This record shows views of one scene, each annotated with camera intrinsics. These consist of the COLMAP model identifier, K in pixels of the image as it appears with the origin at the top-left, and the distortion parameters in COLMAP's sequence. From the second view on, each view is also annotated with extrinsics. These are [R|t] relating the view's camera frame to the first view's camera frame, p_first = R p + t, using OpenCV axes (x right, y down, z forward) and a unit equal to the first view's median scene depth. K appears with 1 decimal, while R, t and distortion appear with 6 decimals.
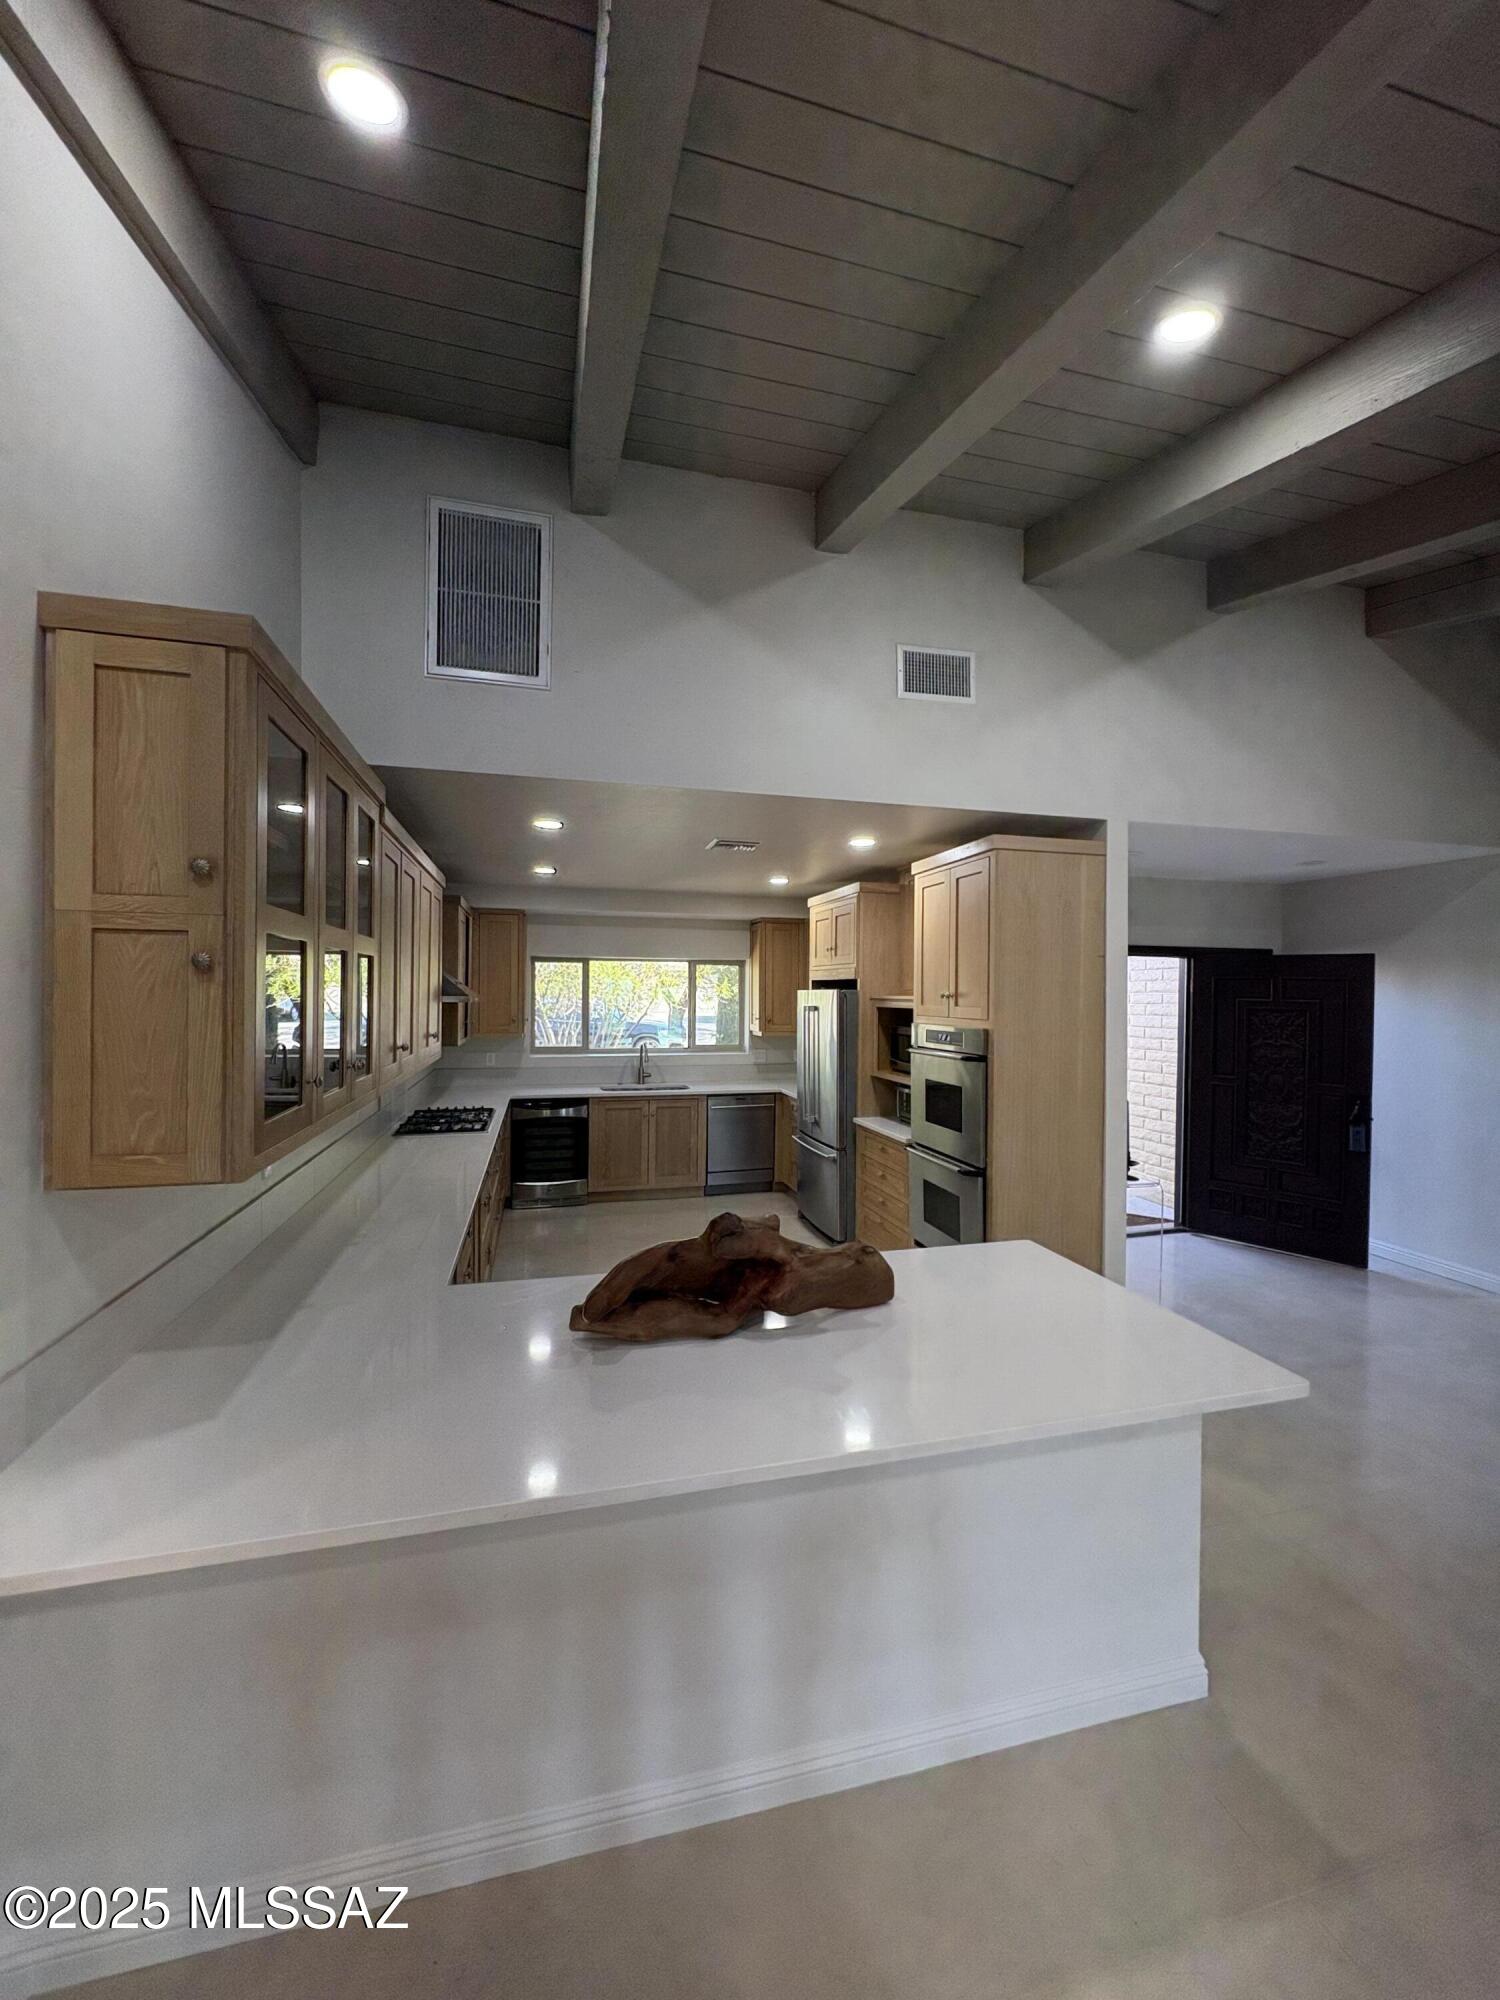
lens RADIAL K [[786.5, 0, 750.0], [0, 786.5, 1000.0], [0, 0, 1]] dist [0.011474, -0.000324]
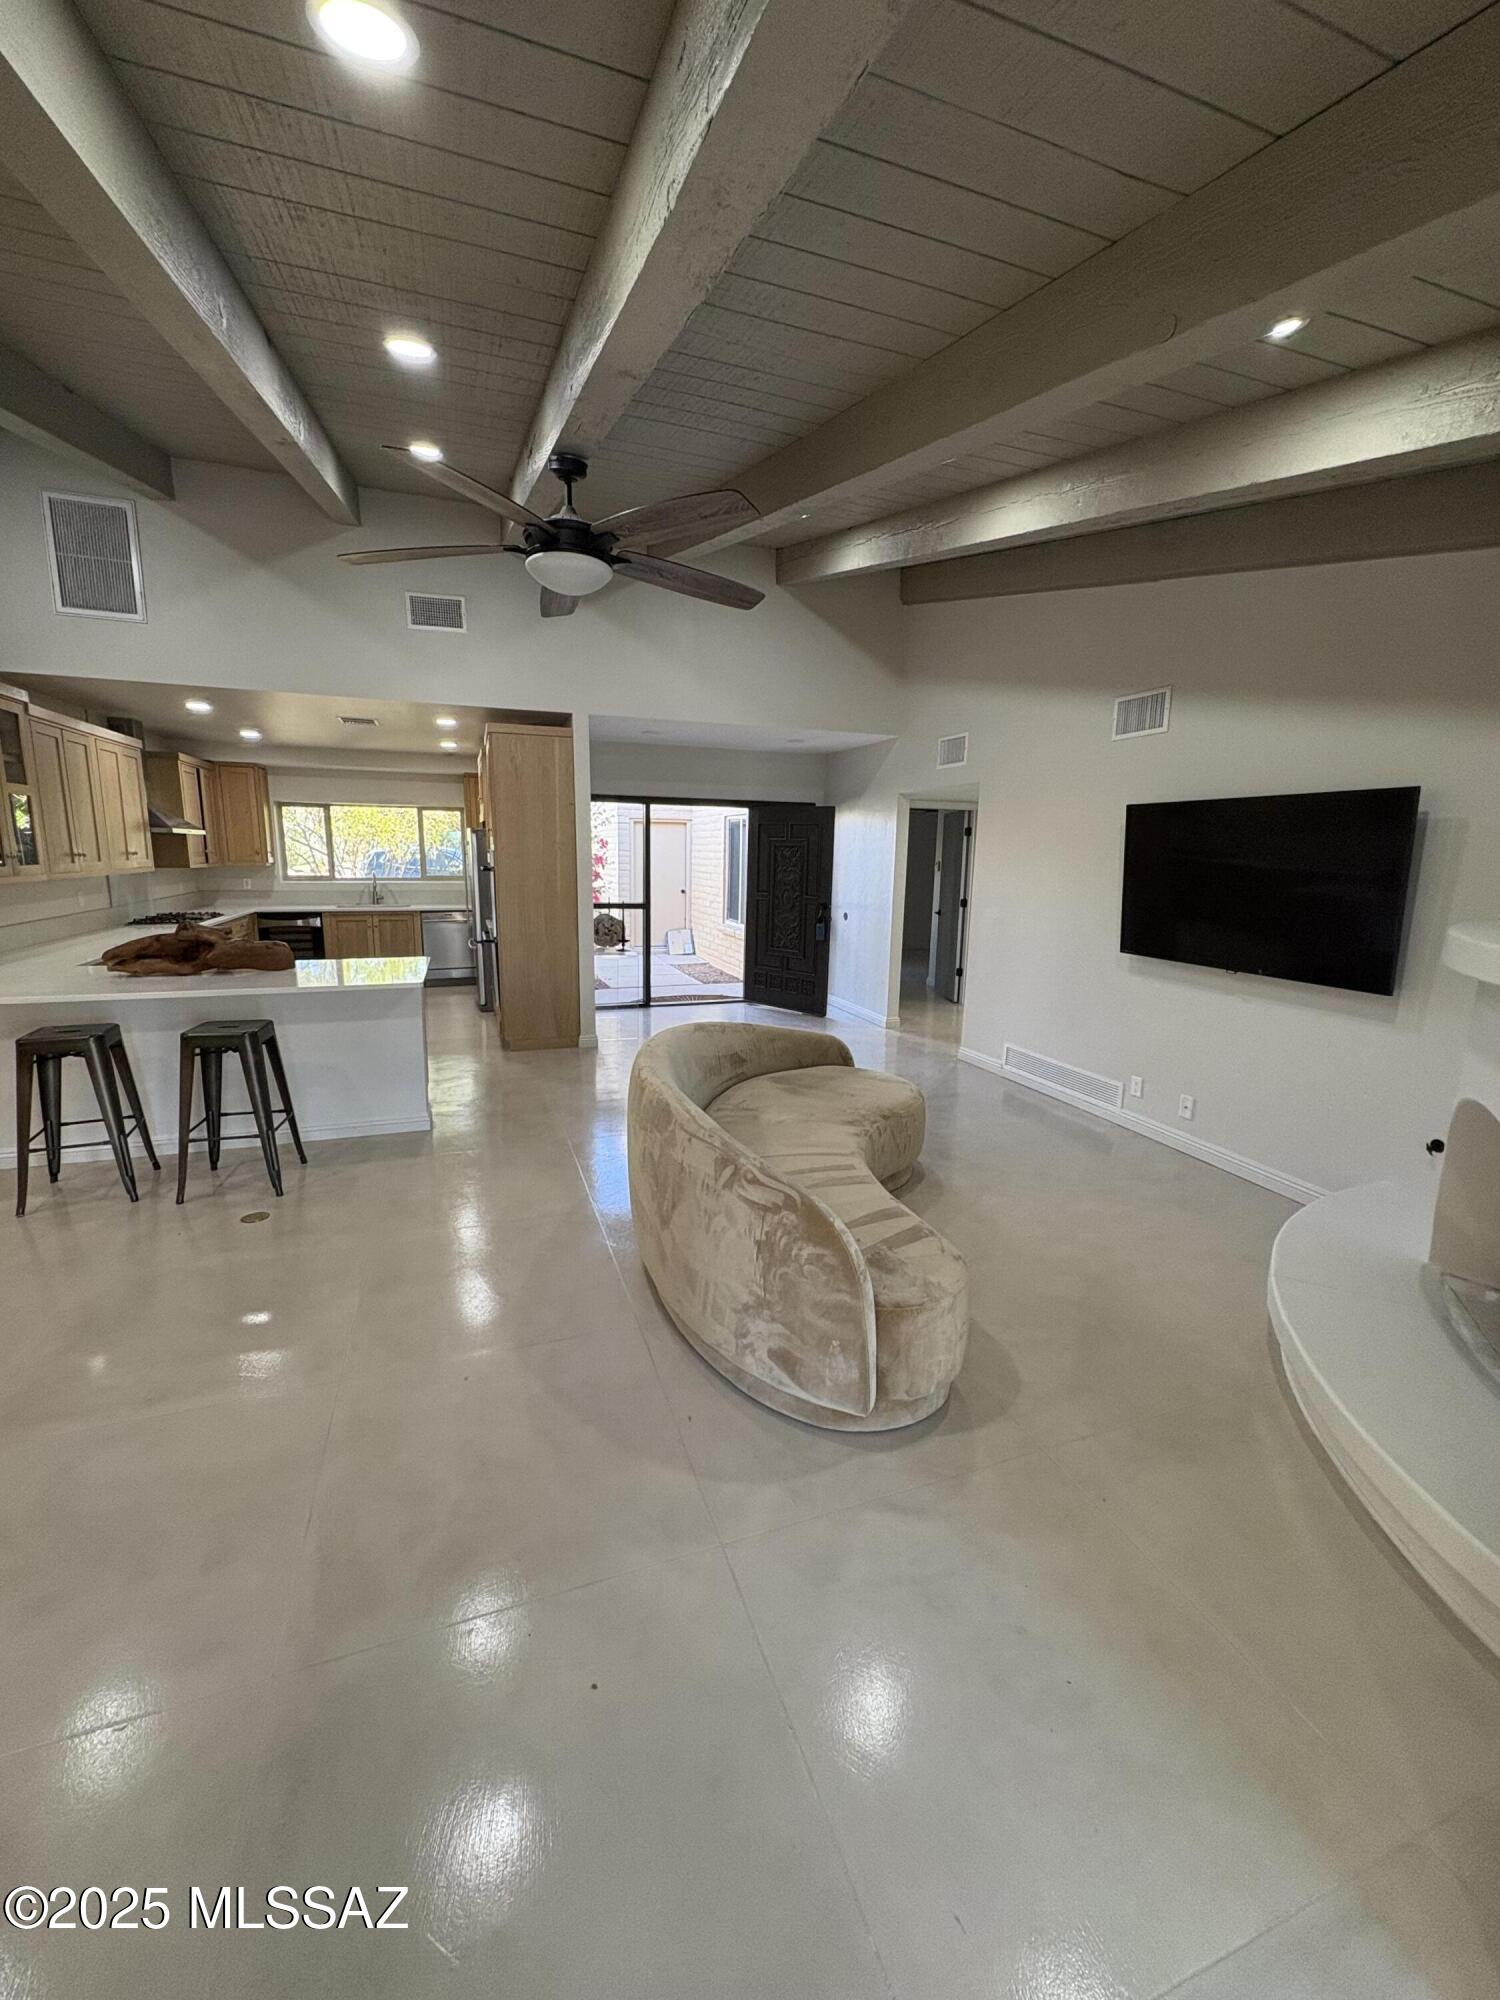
lens RADIAL K [[786.5, 0, 750.0], [0, 786.5, 1000.0], [0, 0, 1]] dist [0.011474, -0.000324]
pose [[0.996170, -0.010985, 0.086745, 0.376089], [-0.004874, 0.983557, 0.180532, 0.025130], [-0.087302, -0.180264, 0.979736, -0.371255]]
